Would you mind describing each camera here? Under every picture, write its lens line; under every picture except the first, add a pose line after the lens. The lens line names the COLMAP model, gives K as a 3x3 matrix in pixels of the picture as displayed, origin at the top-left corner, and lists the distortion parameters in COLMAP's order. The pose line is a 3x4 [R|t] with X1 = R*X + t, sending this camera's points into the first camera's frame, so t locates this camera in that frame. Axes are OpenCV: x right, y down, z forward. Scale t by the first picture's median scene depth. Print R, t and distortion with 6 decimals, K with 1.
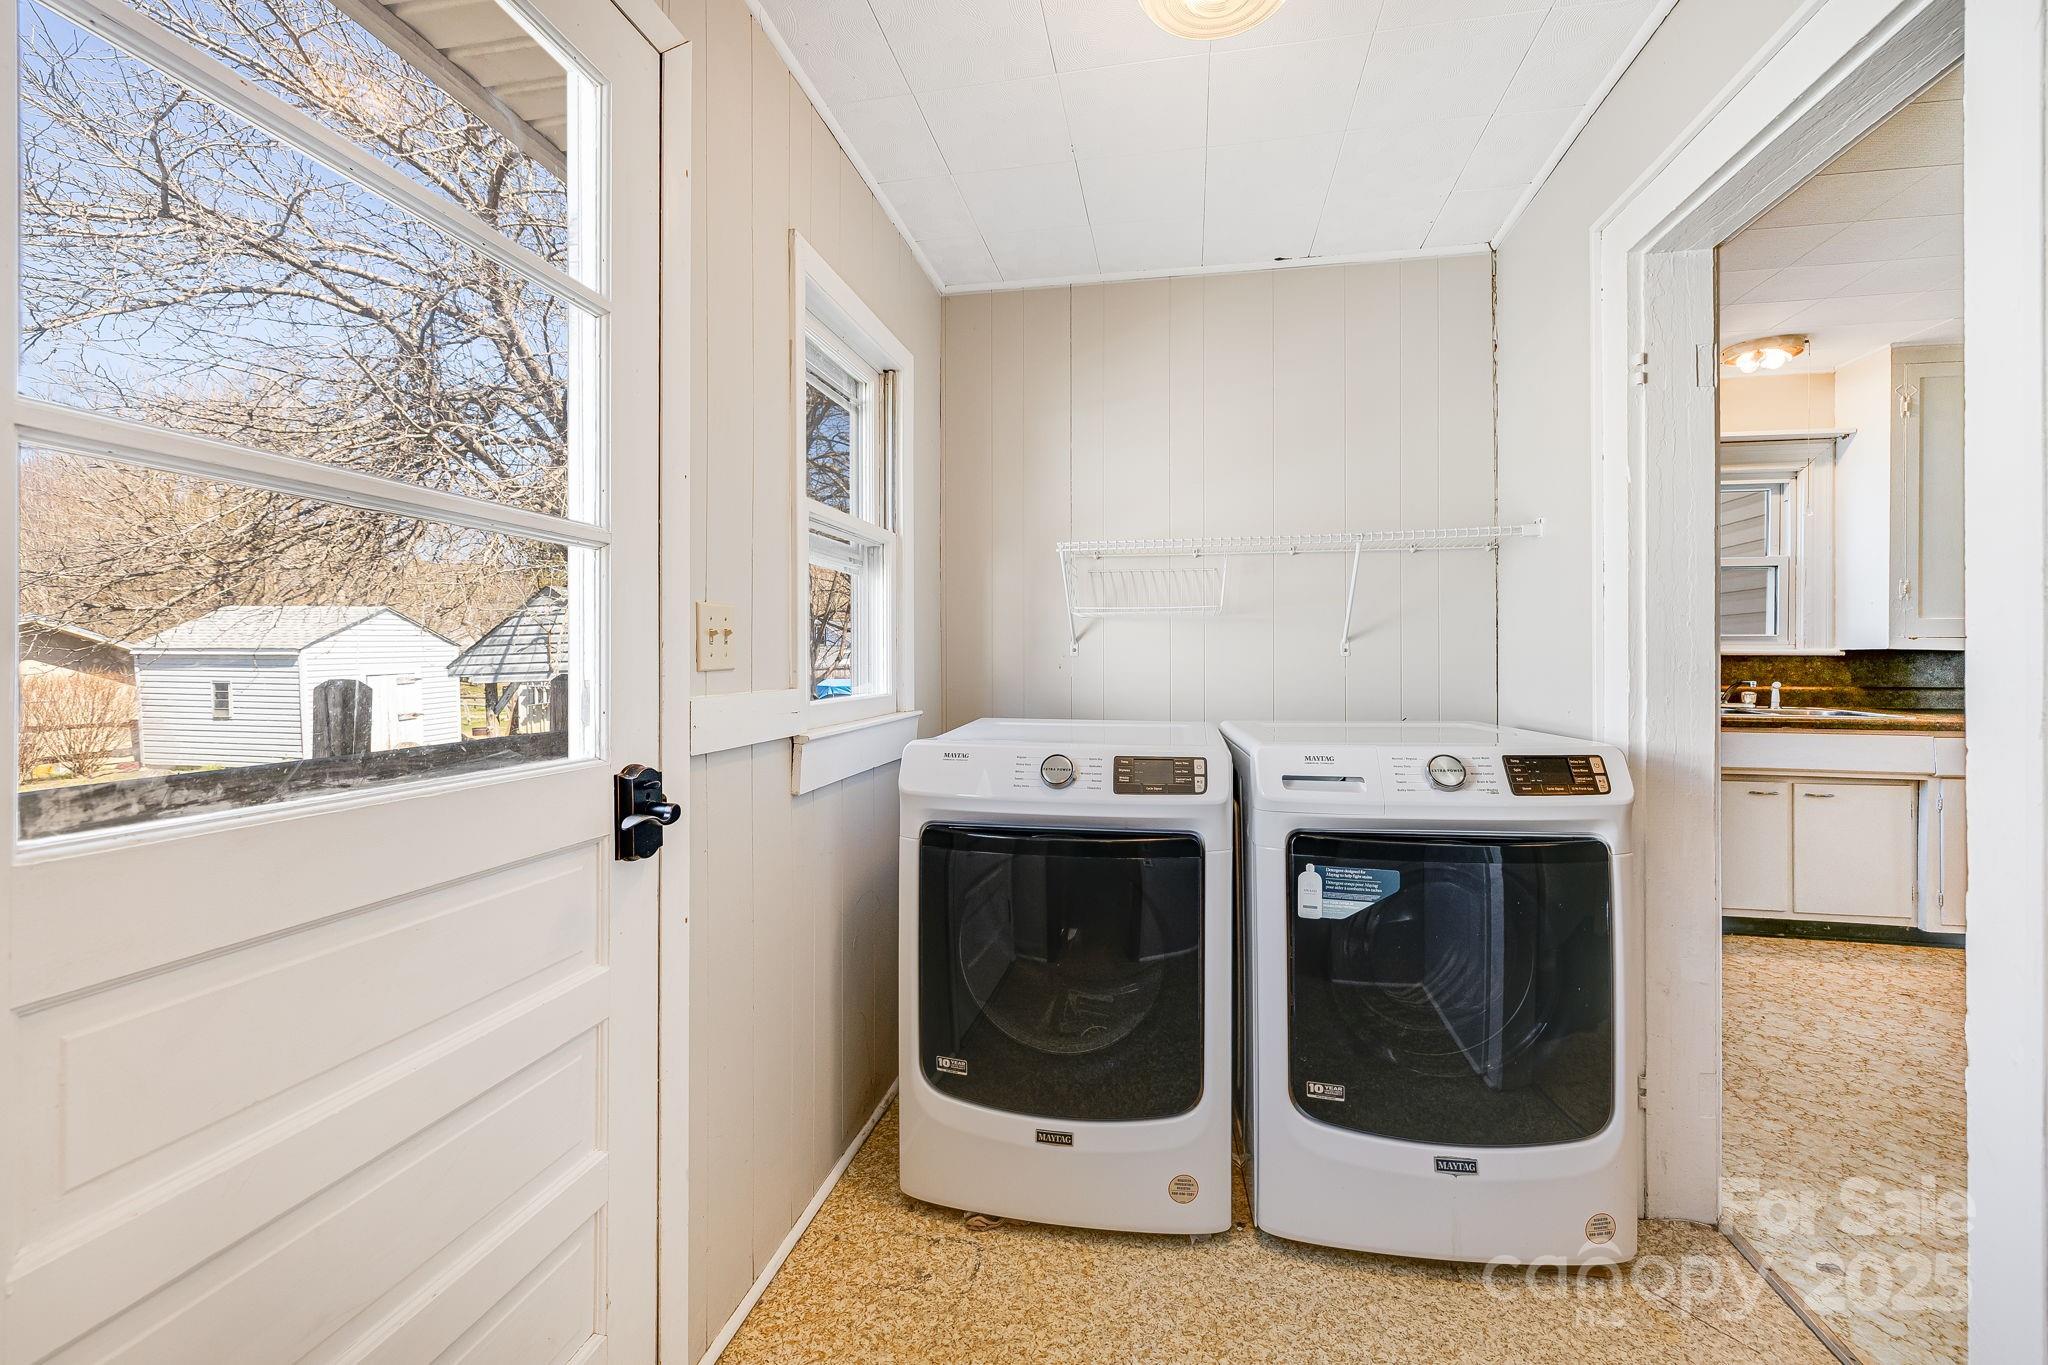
lens RADIAL K [[875.1, 0, 1022.7], [0, 875.1, 653.7], [0, 0, 1]] dist [0.000744, 0.005233]
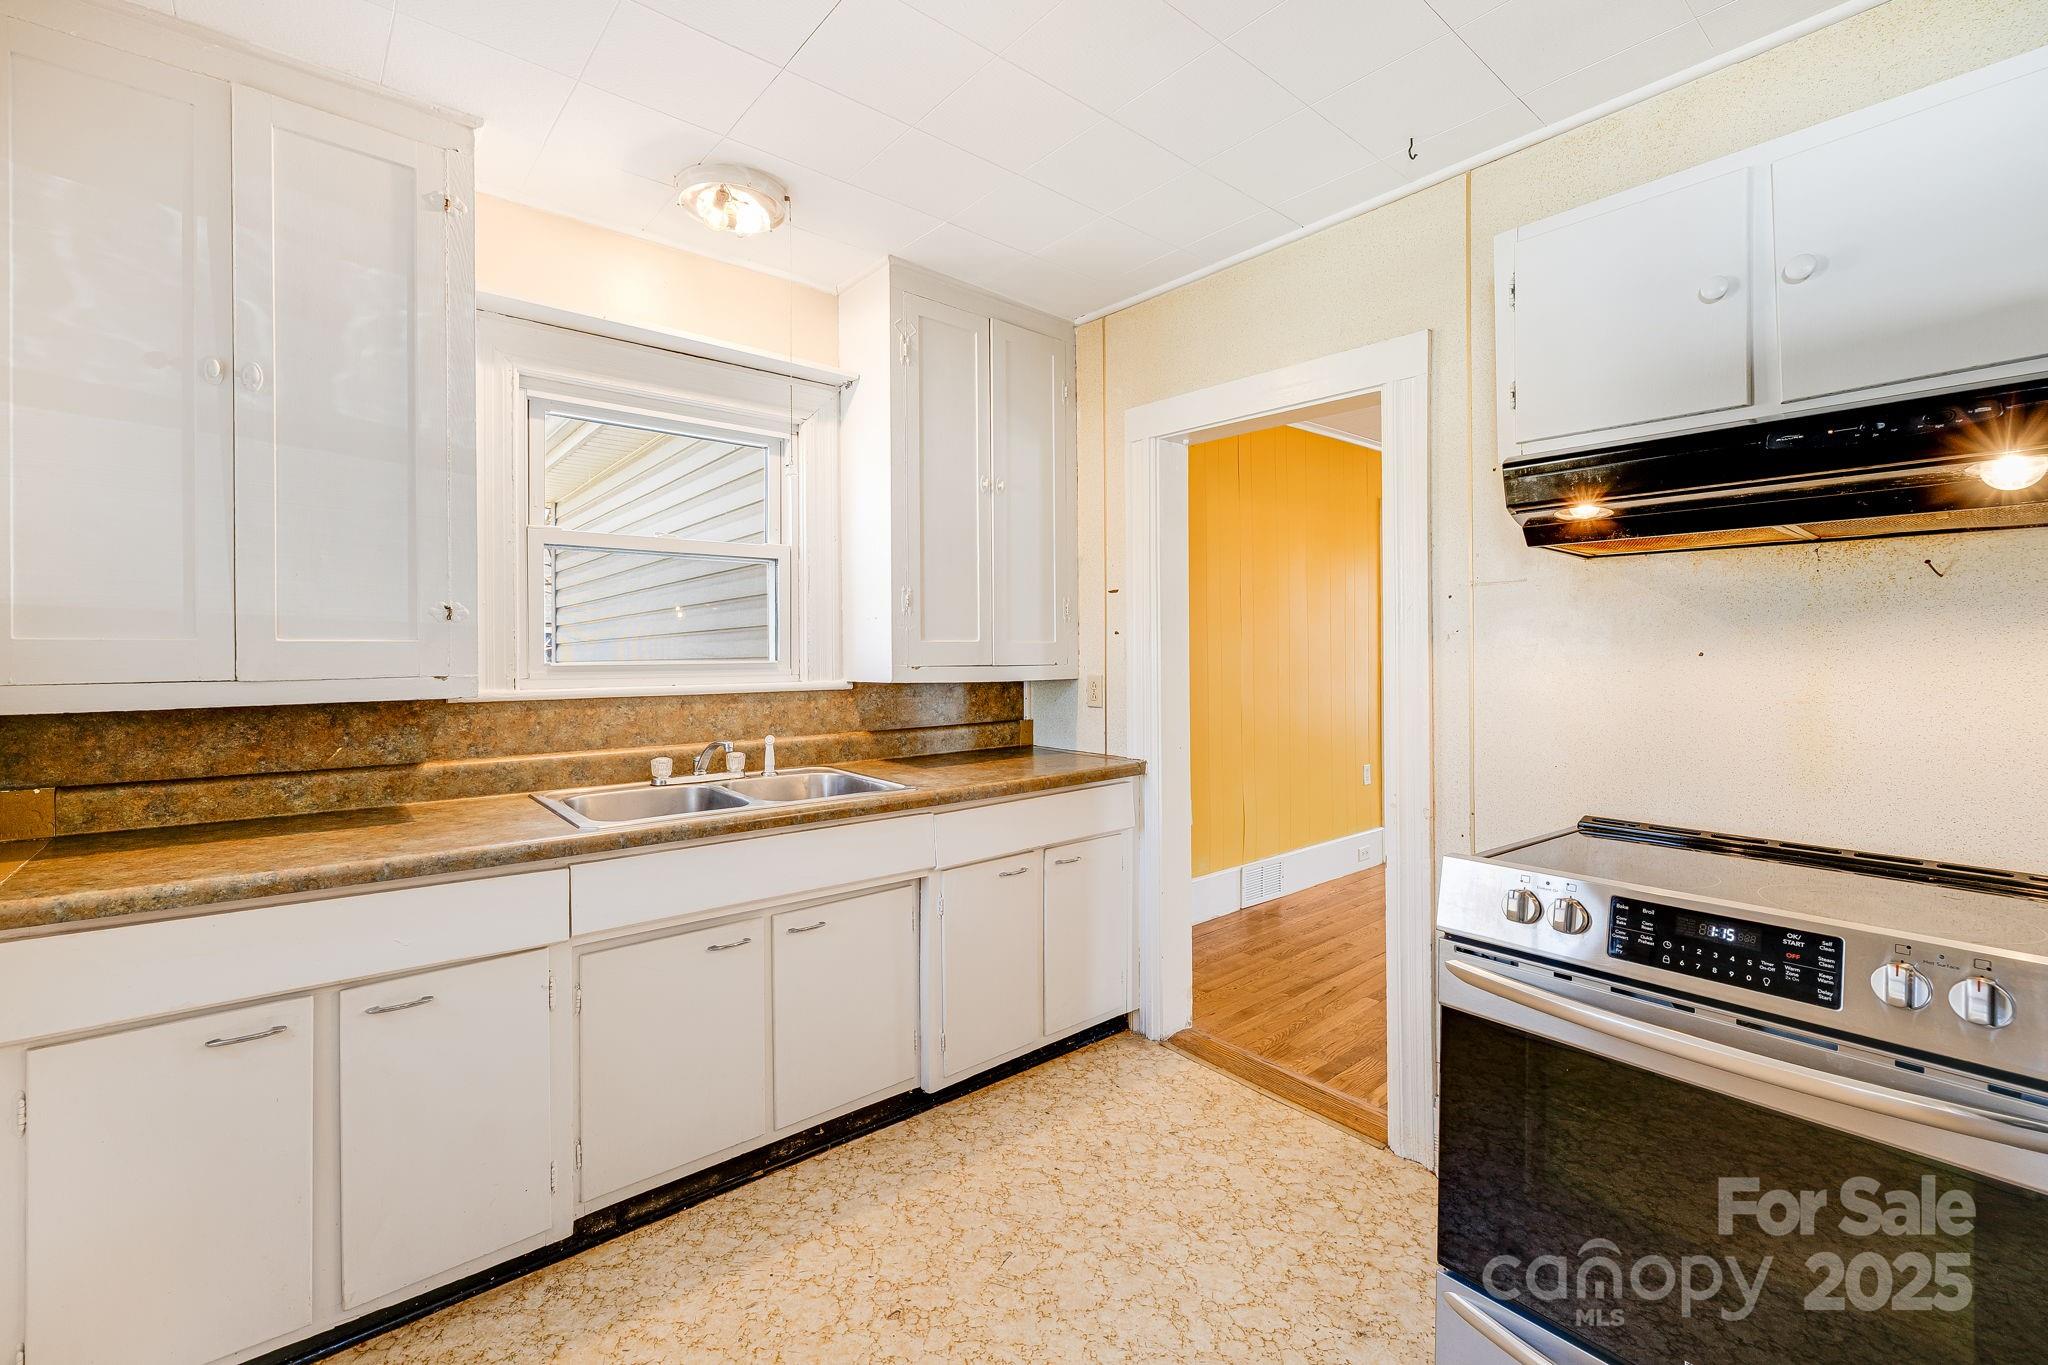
lens RADIAL K [[875.1, 0, 1022.7], [0, 875.1, 653.7], [0, 0, 1]] dist [0.000744, 0.005233]
pose [[0.637165, -0.010665, 0.770654, 0.472623], [0.009780, 0.999936, 0.005752, -0.029784], [-0.770665, 0.003872, 0.637228, 0.436270]]
